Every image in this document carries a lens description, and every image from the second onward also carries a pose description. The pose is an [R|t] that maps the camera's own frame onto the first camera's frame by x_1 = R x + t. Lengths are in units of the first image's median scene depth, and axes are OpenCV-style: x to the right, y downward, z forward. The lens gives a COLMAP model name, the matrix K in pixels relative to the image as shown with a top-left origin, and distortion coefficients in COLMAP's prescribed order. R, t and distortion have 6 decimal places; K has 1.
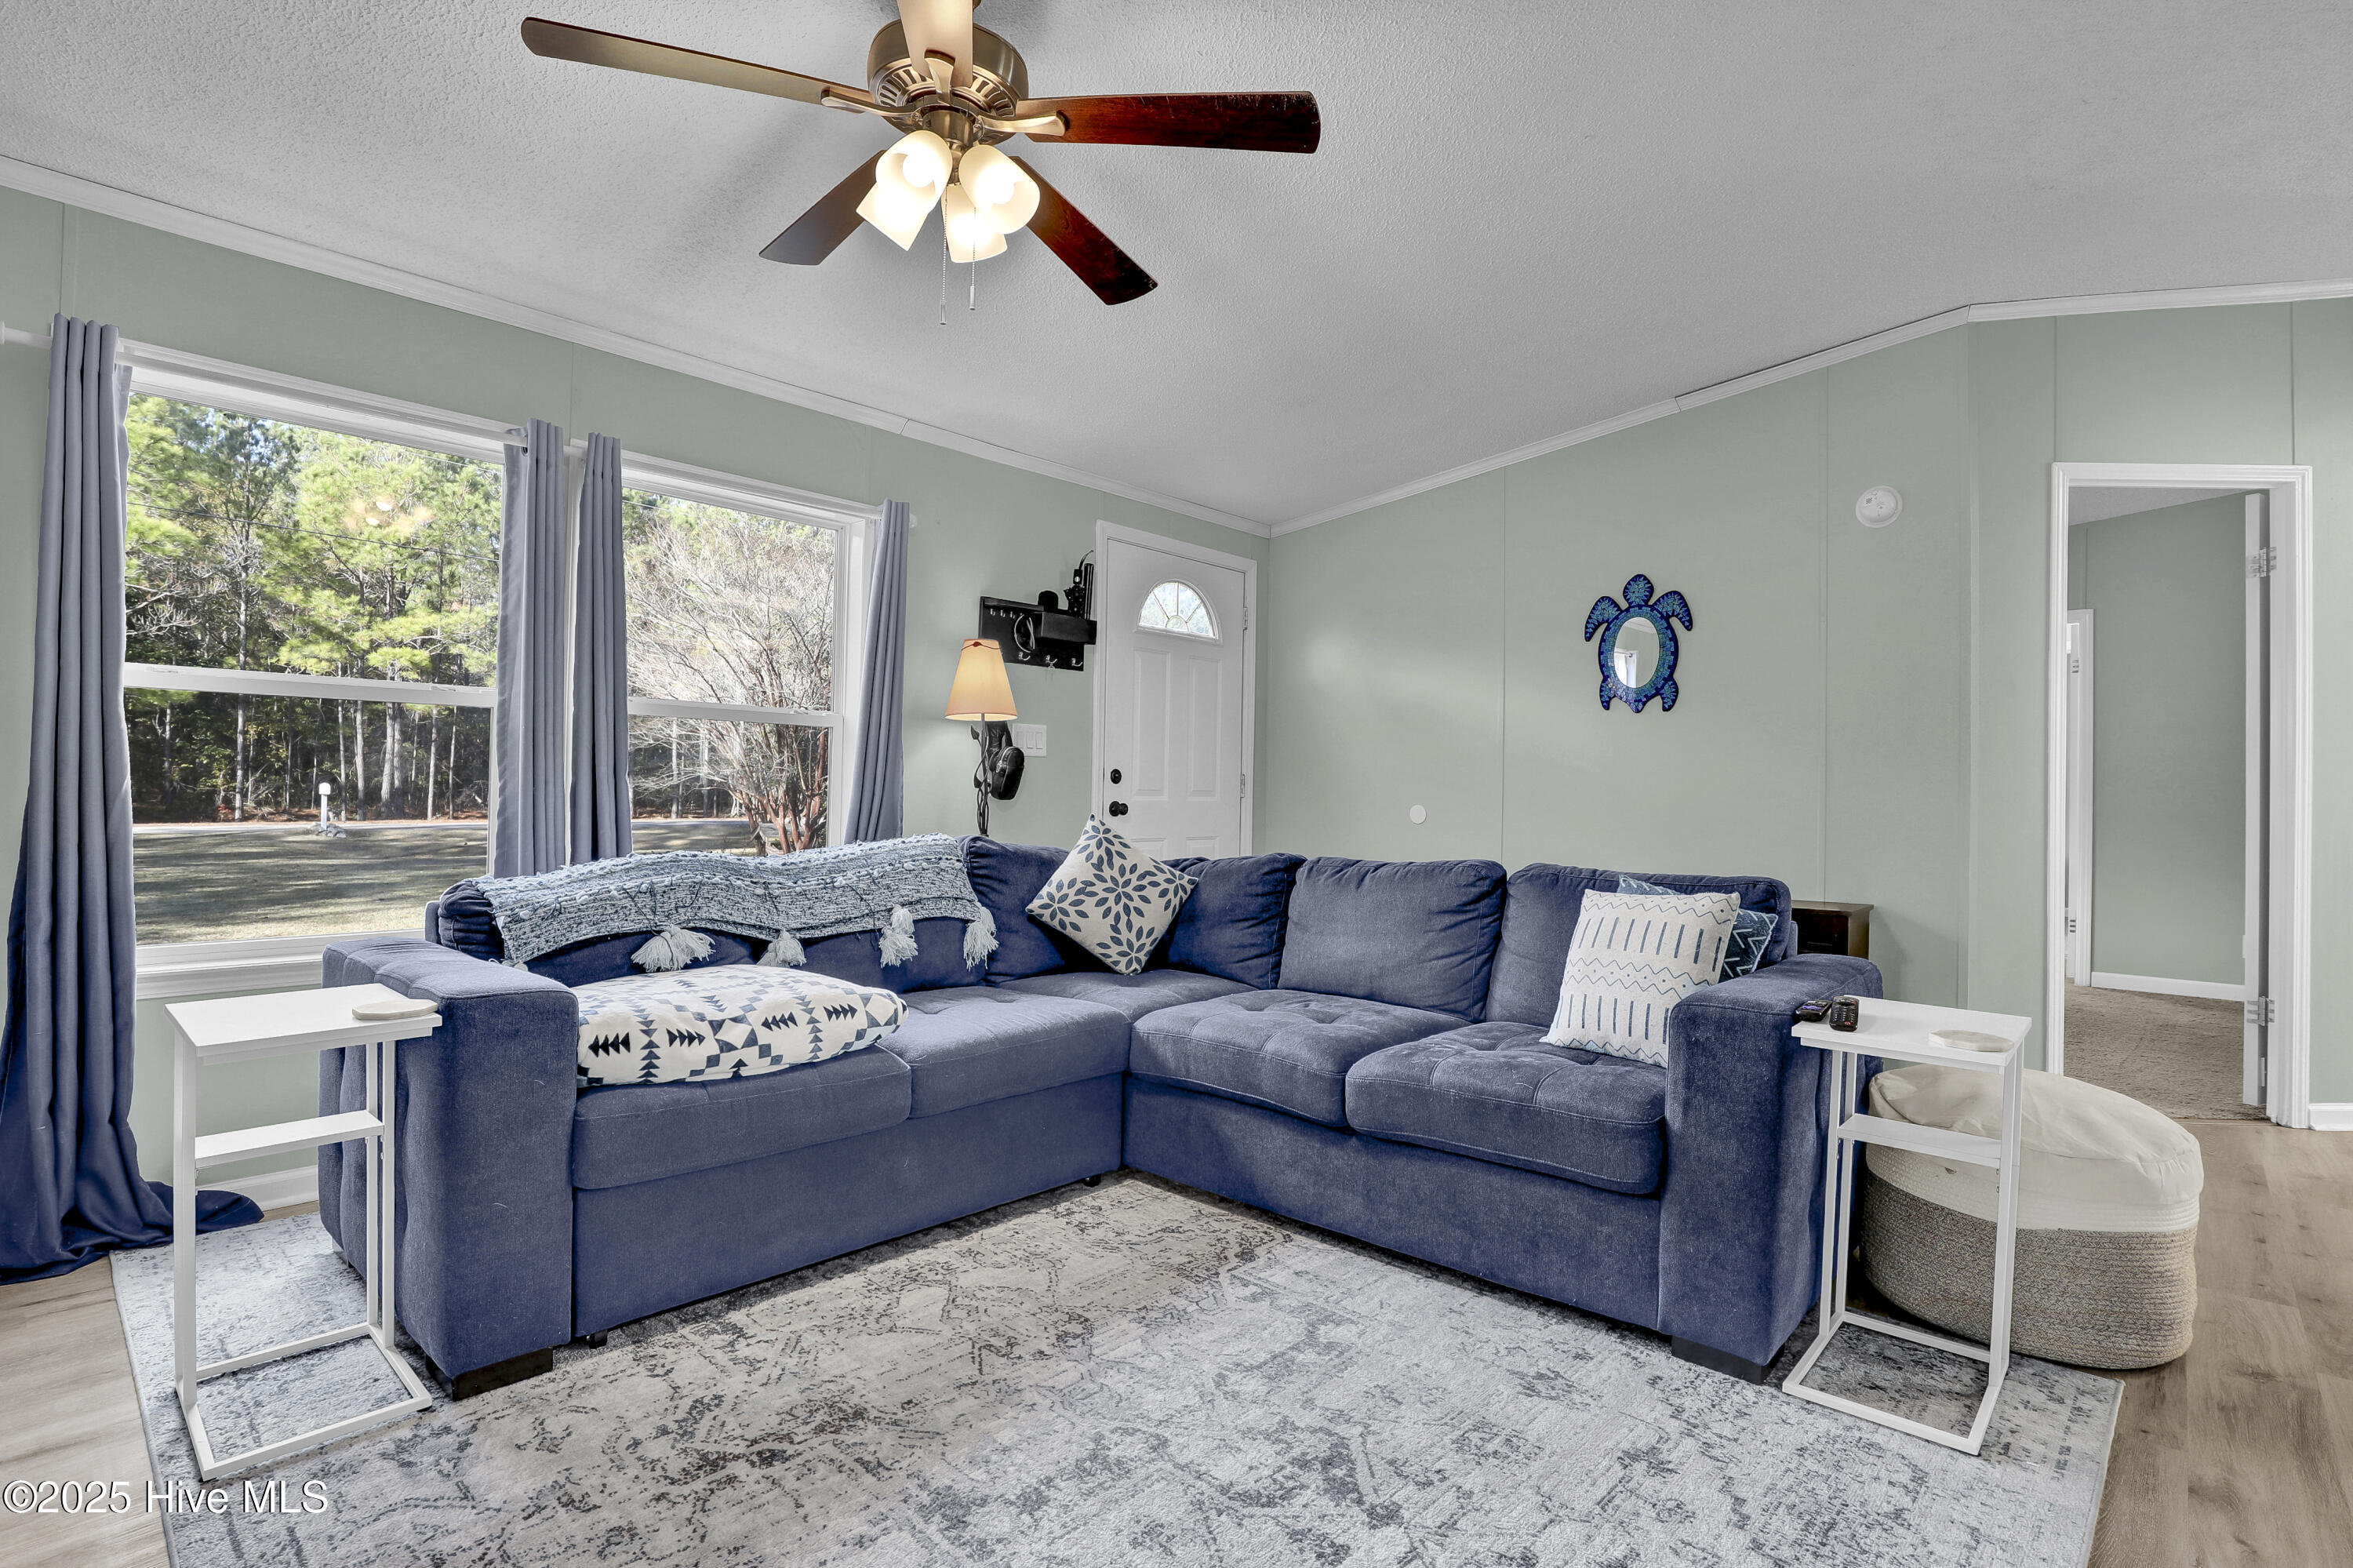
lens RADIAL K [[1110.7, 0, 1191.2], [0, 1110.7, 786.4], [0, 0, 1]] dist [-0.014054, 0.000084]
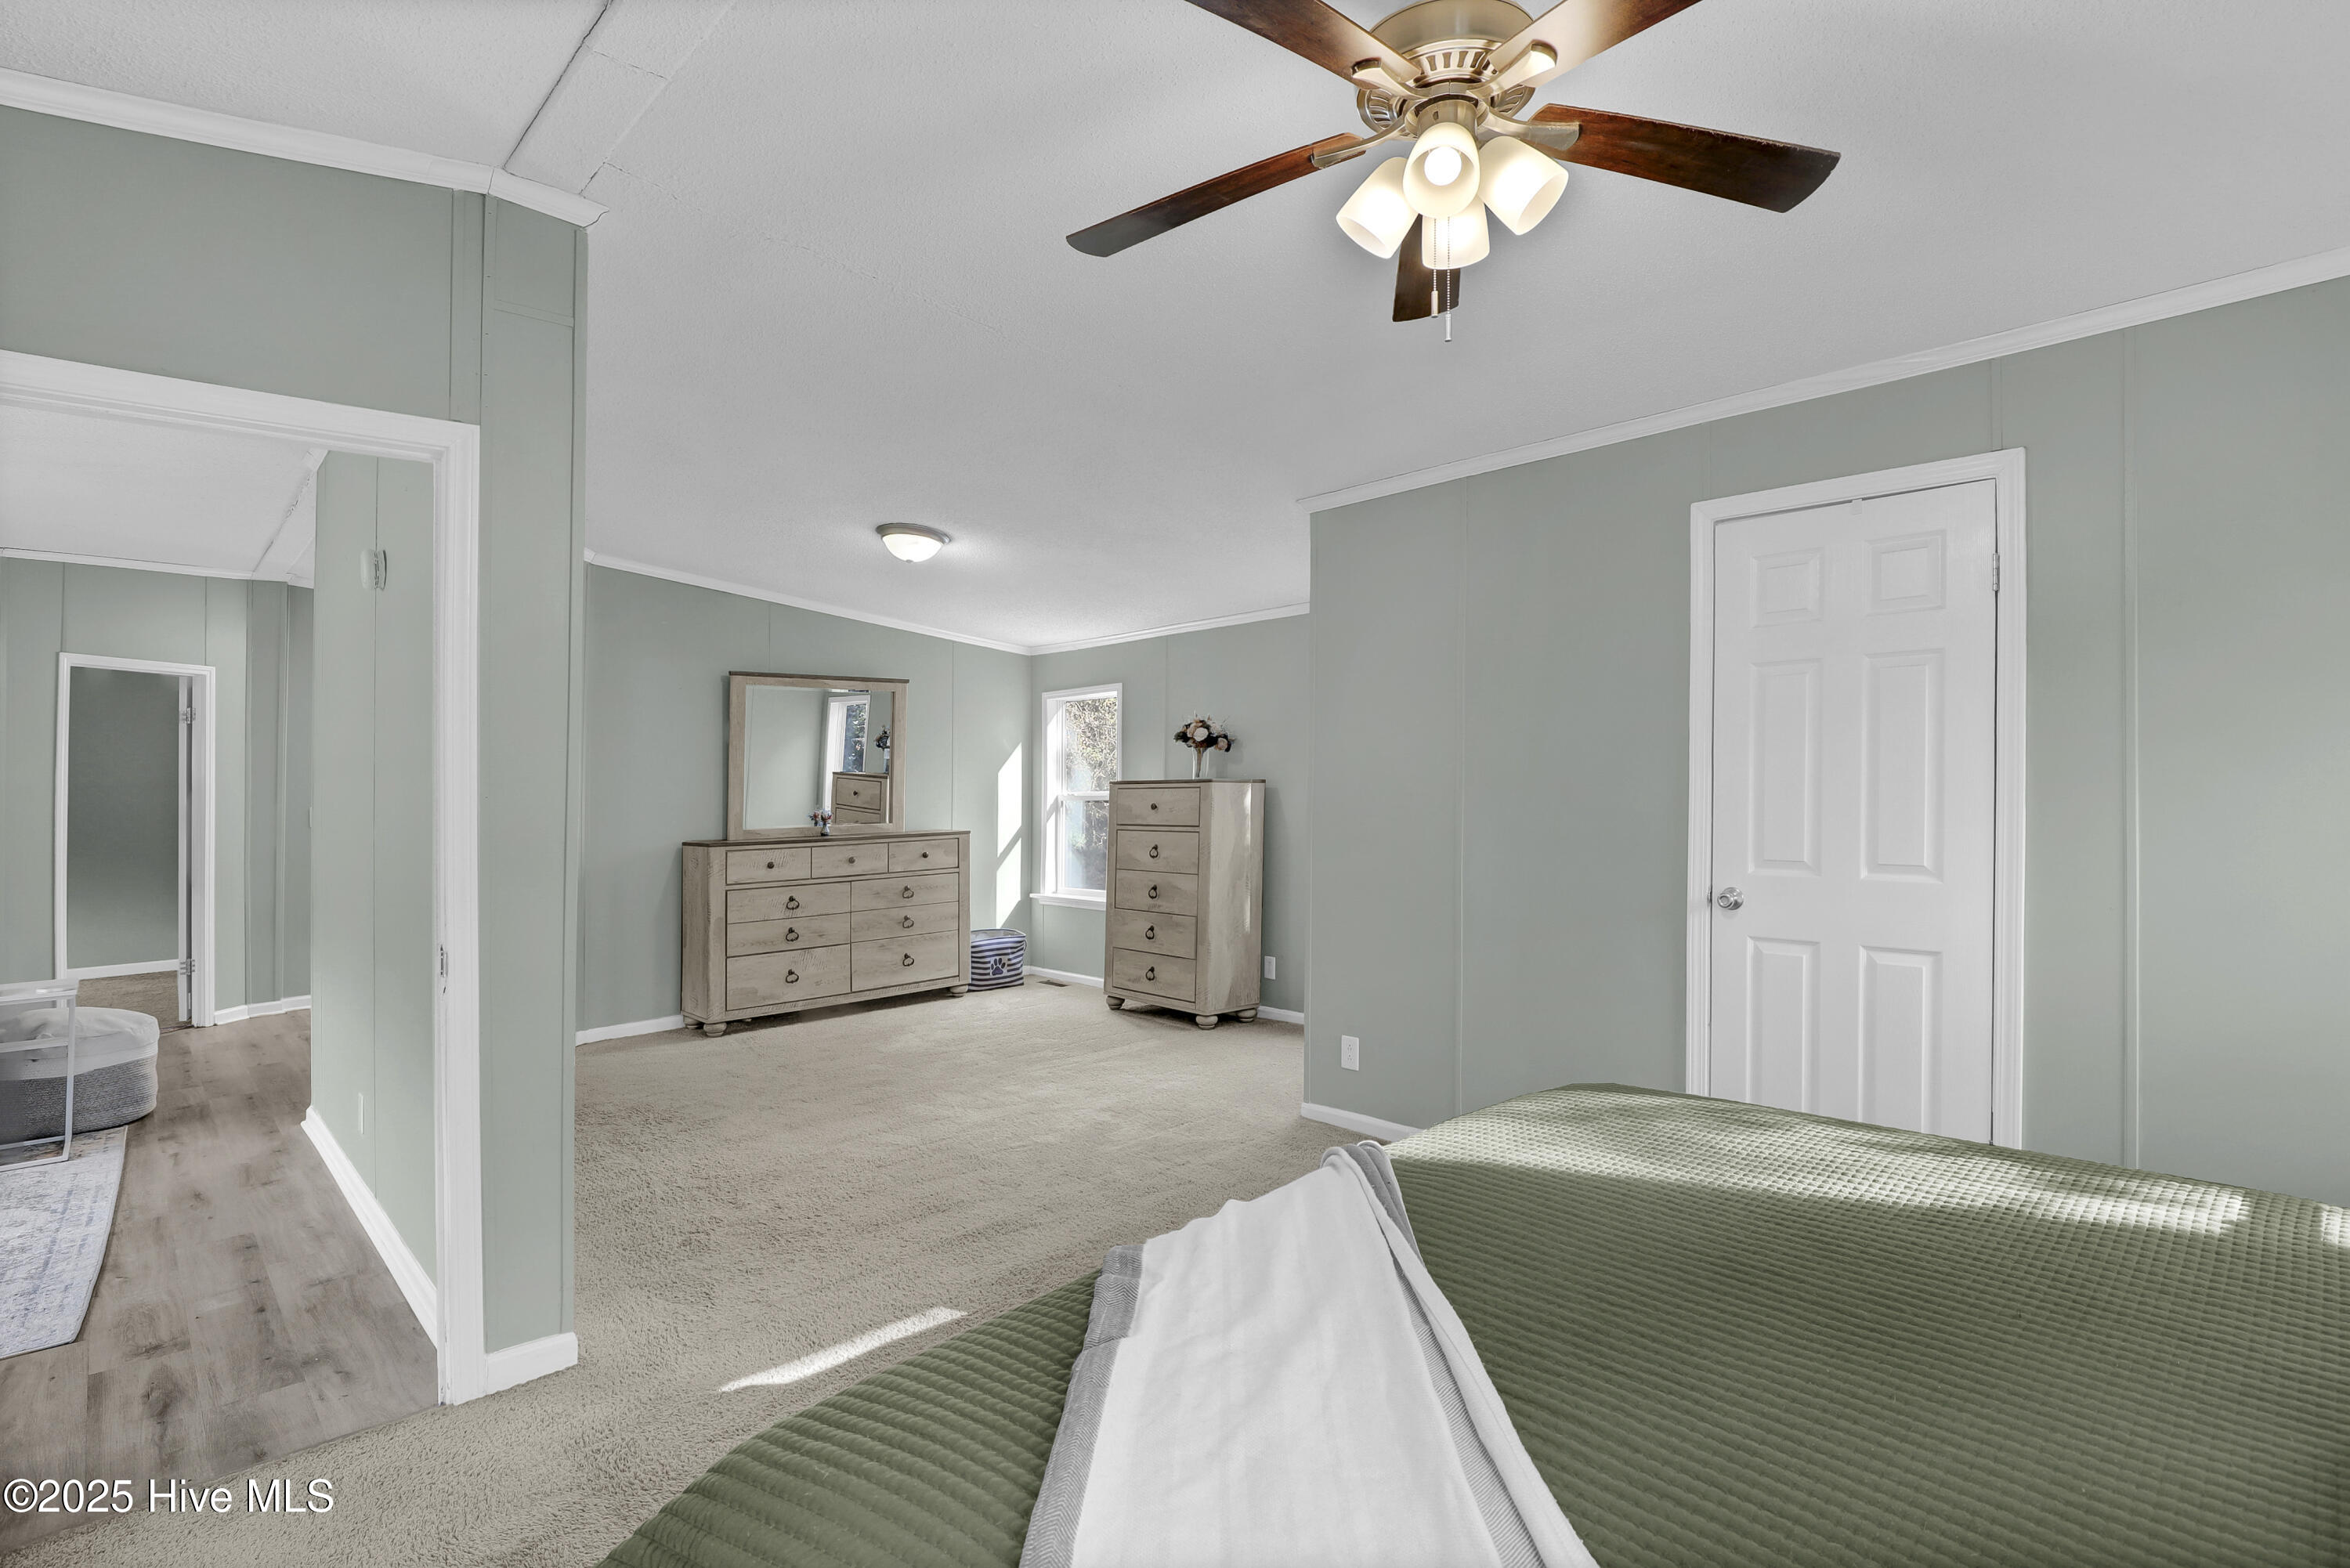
lens RADIAL K [[1109.2, 0, 1192.4], [0, 1109.2, 790.1], [0, 0, 1]] dist [-0.014054, 0.000084]
pose [[0.065501, -0.005451, 0.997838, -1.229396], [0.002794, 0.999982, 0.005279, -0.166028], [-0.997849, 0.002442, 0.065515, -1.323379]]
